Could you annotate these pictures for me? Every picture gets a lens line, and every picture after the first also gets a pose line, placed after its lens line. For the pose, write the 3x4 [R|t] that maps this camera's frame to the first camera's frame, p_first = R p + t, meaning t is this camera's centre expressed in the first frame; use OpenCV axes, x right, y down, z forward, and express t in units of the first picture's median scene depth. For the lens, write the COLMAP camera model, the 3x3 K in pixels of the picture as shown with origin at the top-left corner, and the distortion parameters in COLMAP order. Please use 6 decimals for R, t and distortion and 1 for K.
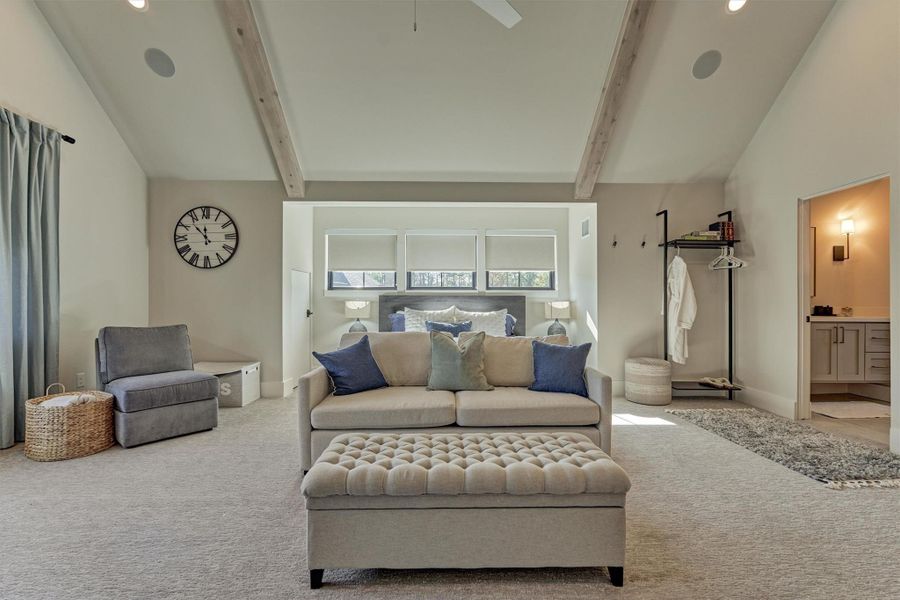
lens RADIAL K [[408.6, 0, 450.0], [0, 408.6, 300.0], [0, 0, 1]] dist [-0.000227, -0.000010]
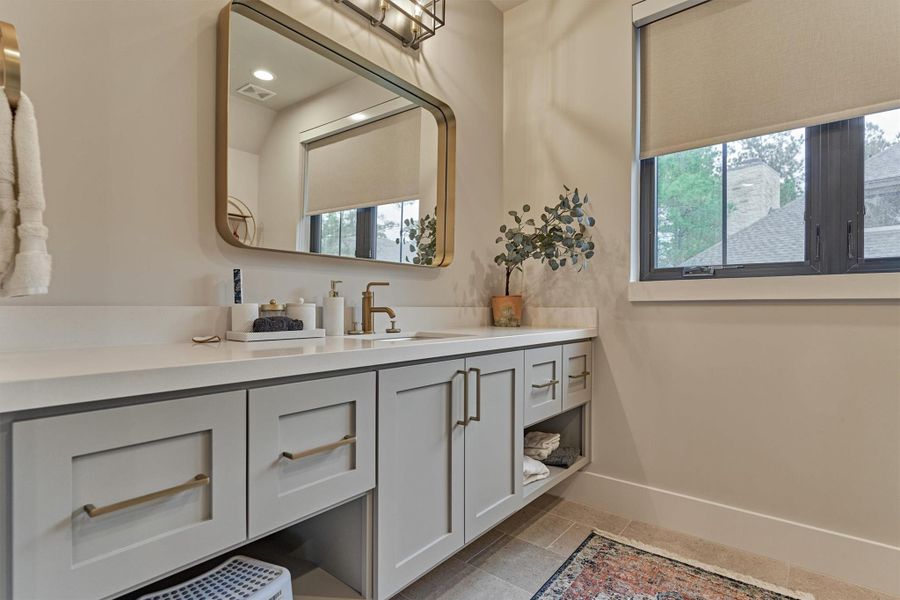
lens RADIAL K [[408.6, 0, 450.0], [0, 408.6, 300.0], [0, 0, 1]] dist [-0.000227, -0.000010]
pose [[0.674243, 0.003806, 0.738500, 0.668768], [0.002544, 0.999969, -0.007476, 0.016548], [-0.738505, 0.006919, 0.674212, 0.750605]]
